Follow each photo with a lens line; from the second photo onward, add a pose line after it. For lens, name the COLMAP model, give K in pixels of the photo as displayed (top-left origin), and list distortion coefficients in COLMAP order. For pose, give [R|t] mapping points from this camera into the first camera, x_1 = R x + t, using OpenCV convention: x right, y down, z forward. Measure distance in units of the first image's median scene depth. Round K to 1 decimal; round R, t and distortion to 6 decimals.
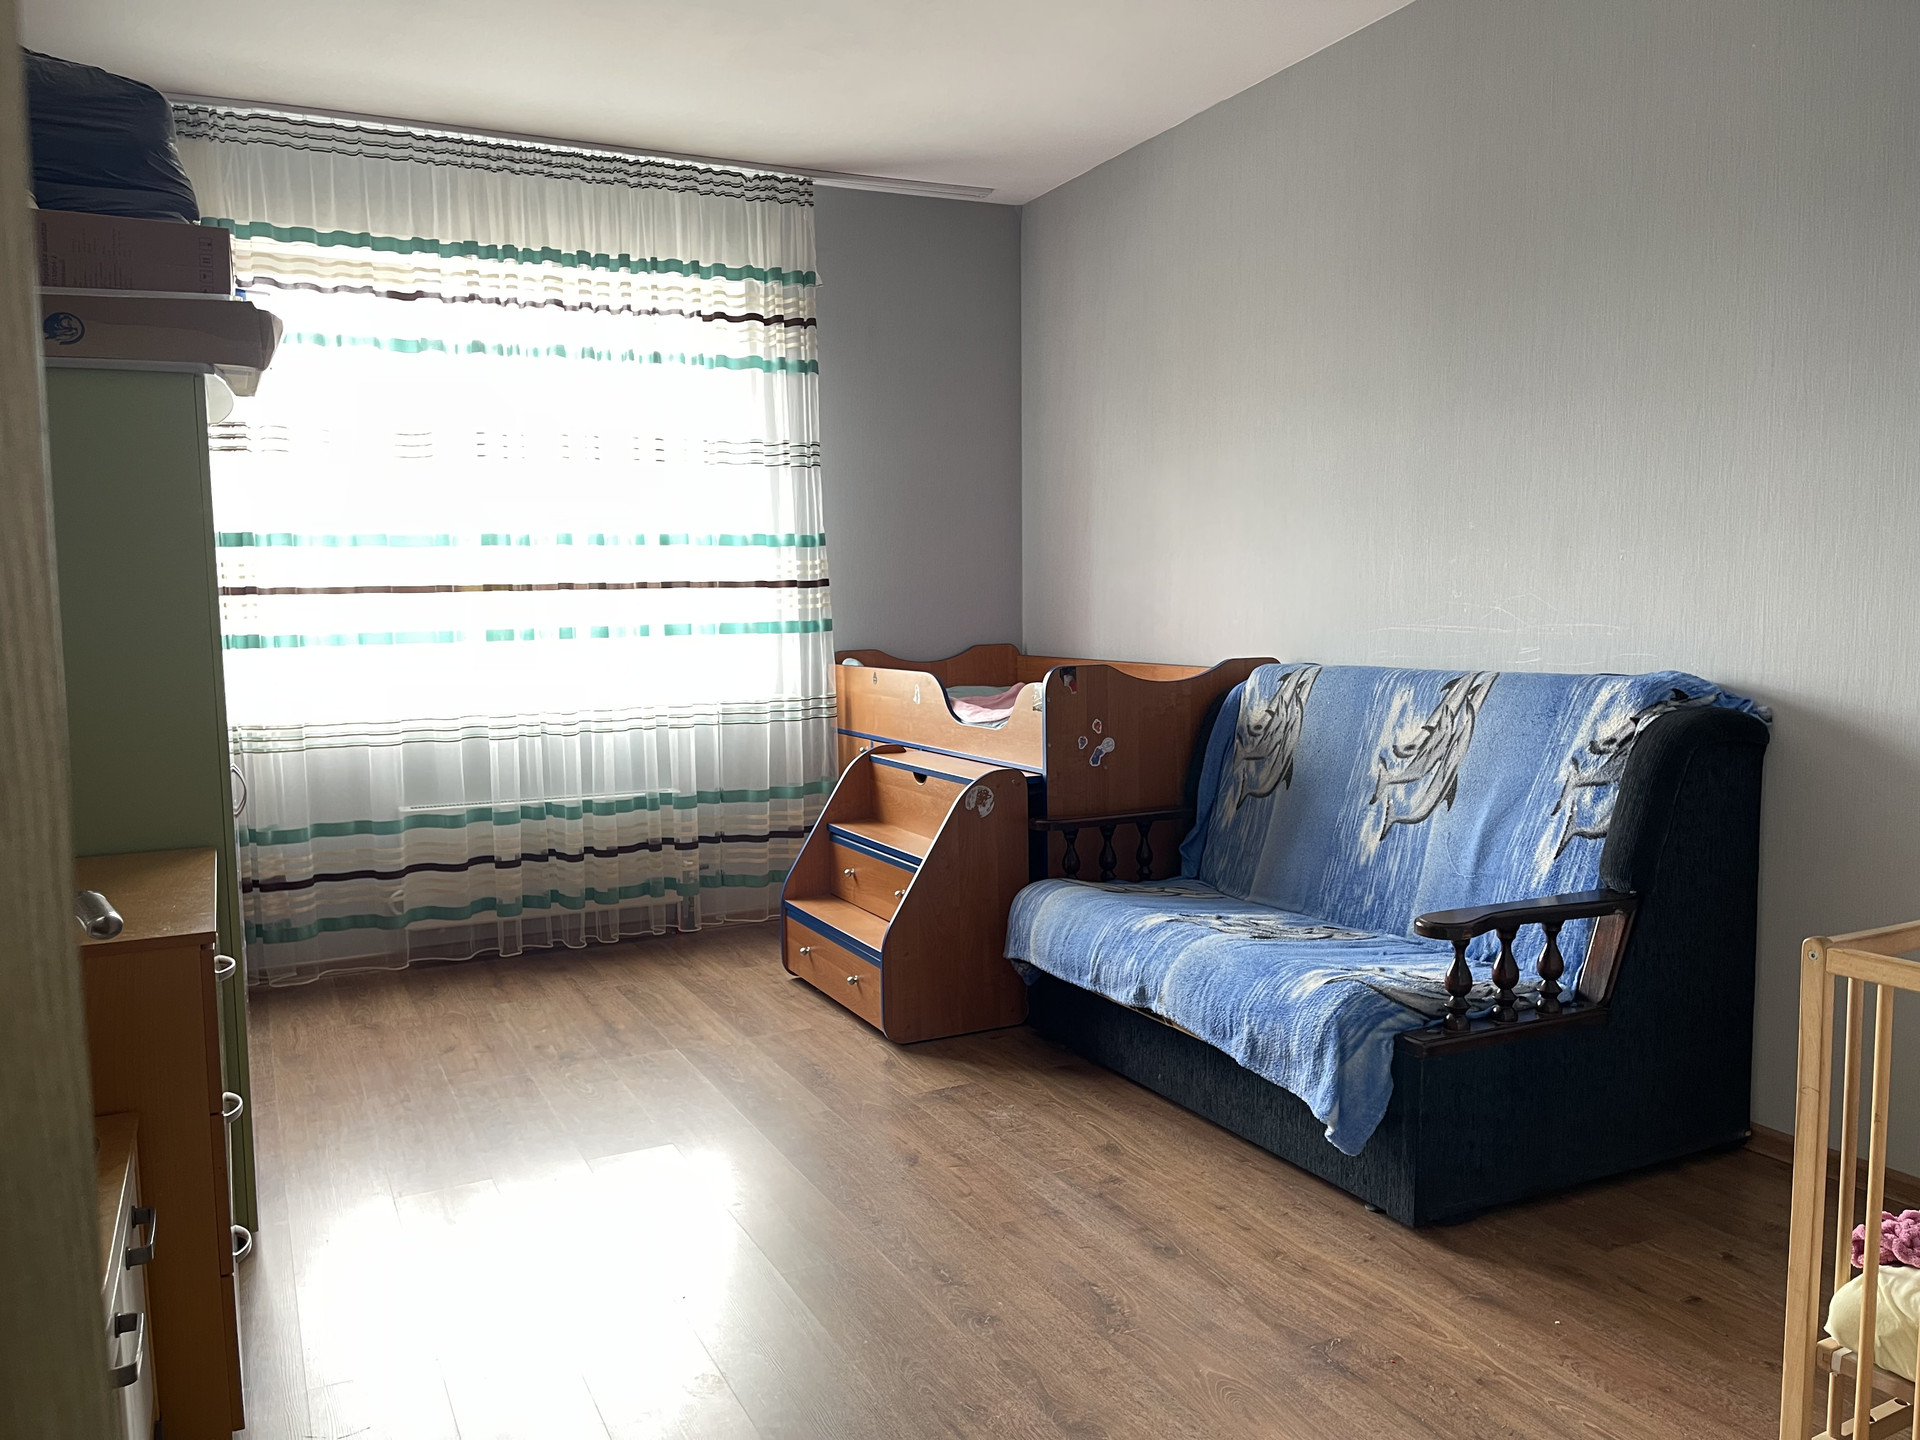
lens RADIAL K [[1457.4, 0, 975.9], [0, 1457.4, 720.7], [0, 0, 1]] dist [0.044477, -0.048934]
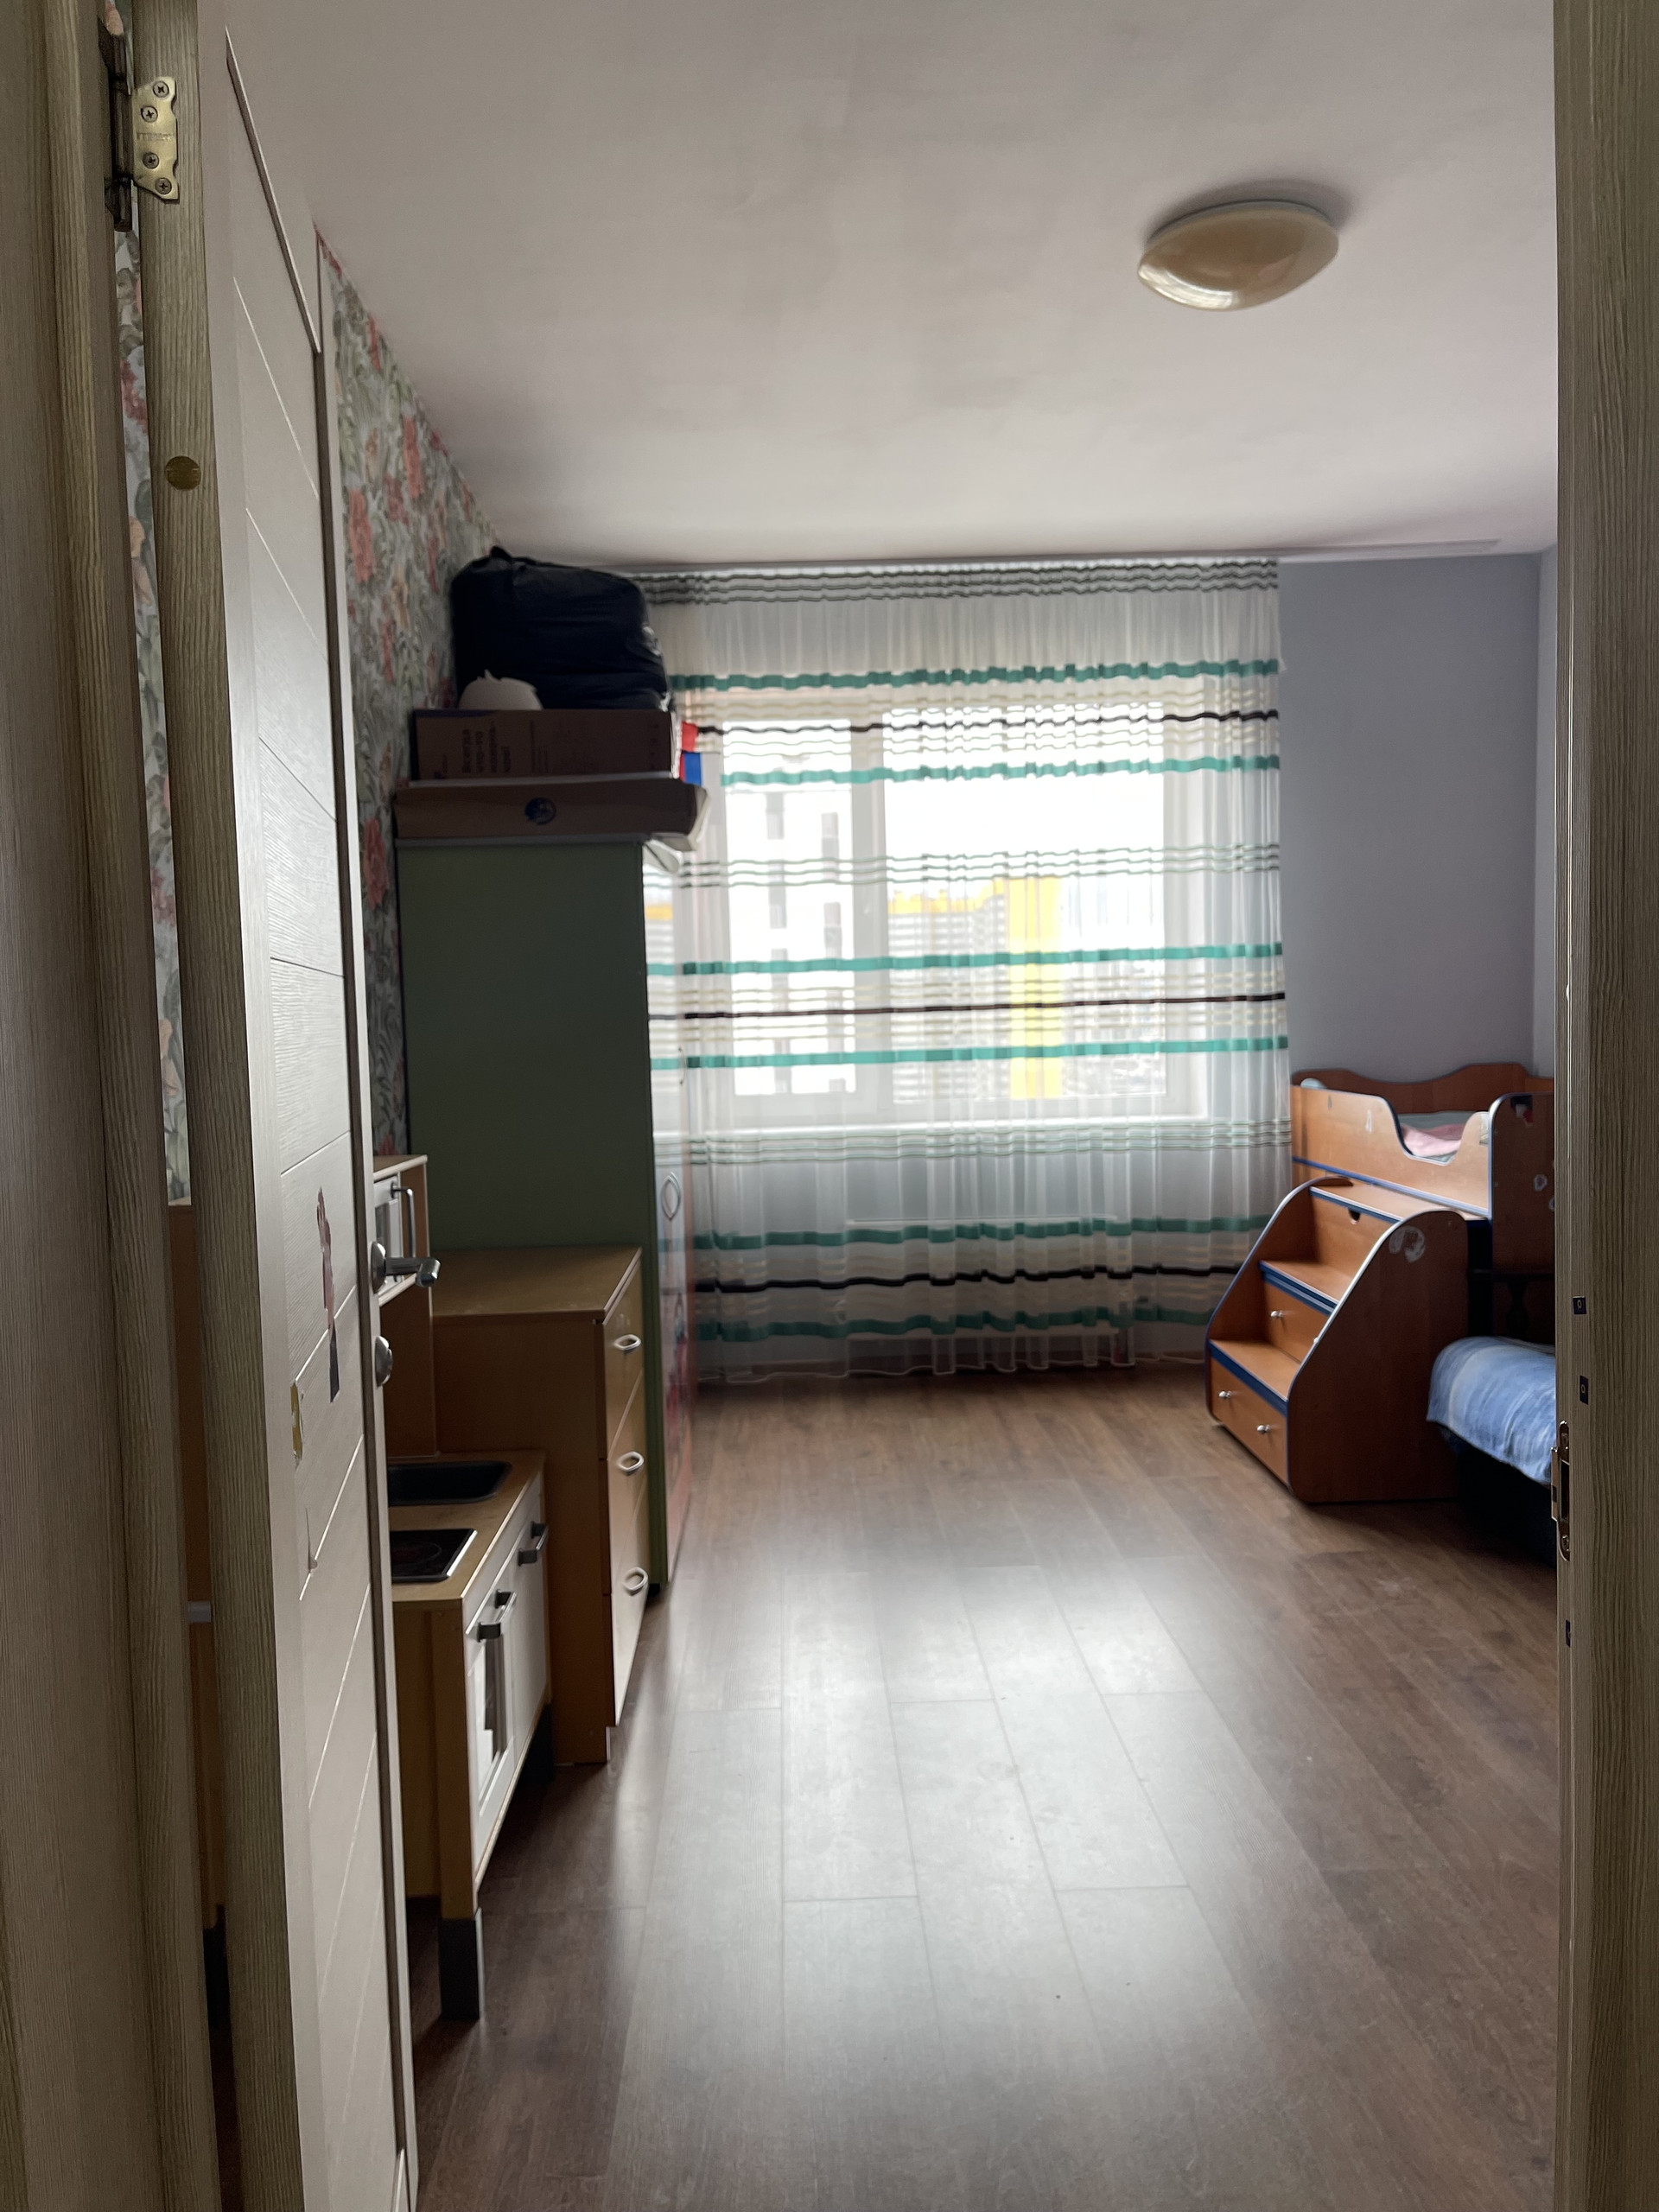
lens RADIAL K [[1679.0, 0, 819.6], [0, 1679.0, 1112.8], [0, 0, 1]] dist [0.044477, -0.048934]
pose [[0.902552, 0.019201, -0.430152, 0.103584], [-0.026098, 0.999608, -0.010138, -0.004658], [0.429788, 0.020376, 0.902700, -0.082296]]
